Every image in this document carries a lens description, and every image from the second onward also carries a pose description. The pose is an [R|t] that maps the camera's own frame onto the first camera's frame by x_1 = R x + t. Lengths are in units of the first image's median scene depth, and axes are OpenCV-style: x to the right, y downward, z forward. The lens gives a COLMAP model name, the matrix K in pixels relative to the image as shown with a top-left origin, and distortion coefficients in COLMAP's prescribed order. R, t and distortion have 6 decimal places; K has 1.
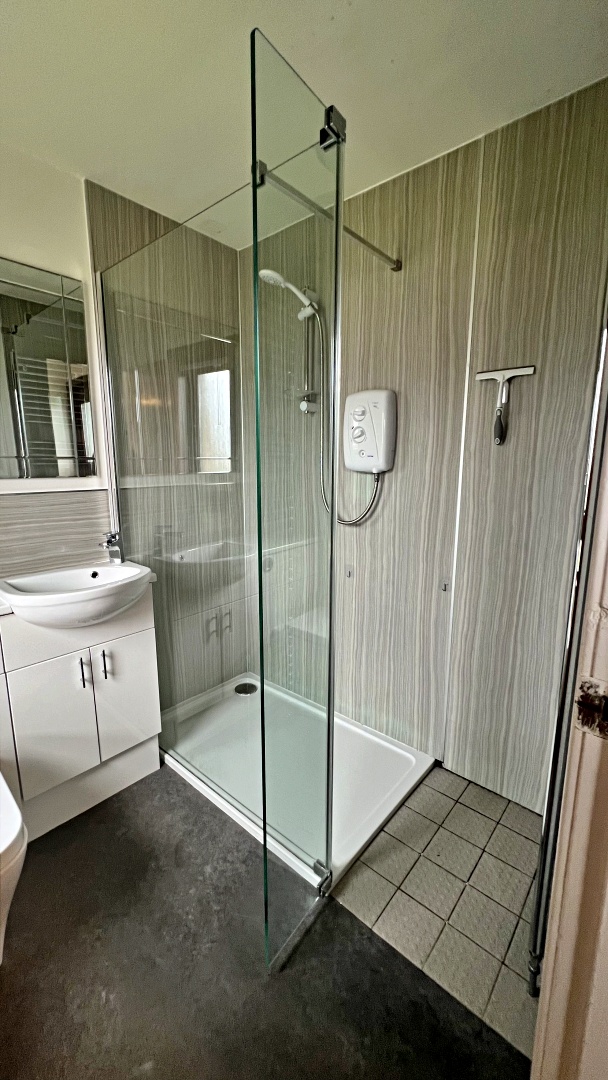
lens RADIAL K [[433.0, 0, 305.1], [0, 433.0, 535.9], [0, 0, 1]] dist [-0.000529, 0.000341]
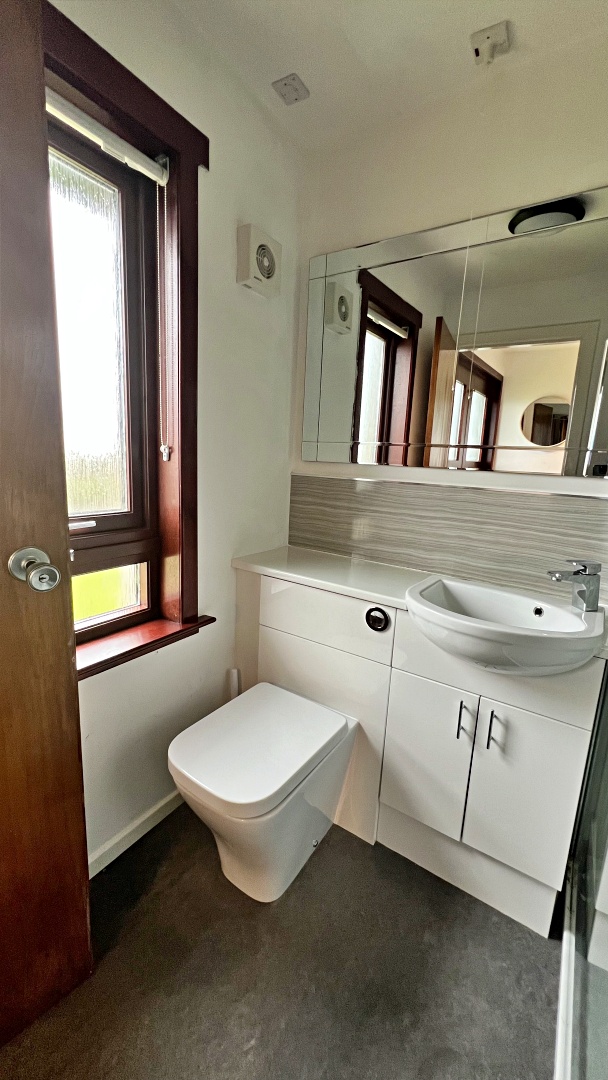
lens RADIAL K [[433.0, 0, 305.1], [0, 433.0, 535.9], [0, 0, 1]] dist [-0.000529, 0.000341]
pose [[0.134982, 0.188230, -0.972805, 0.135608], [-0.212545, 0.964437, 0.157119, -0.061894], [0.967783, 0.185557, 0.170189, 0.488437]]
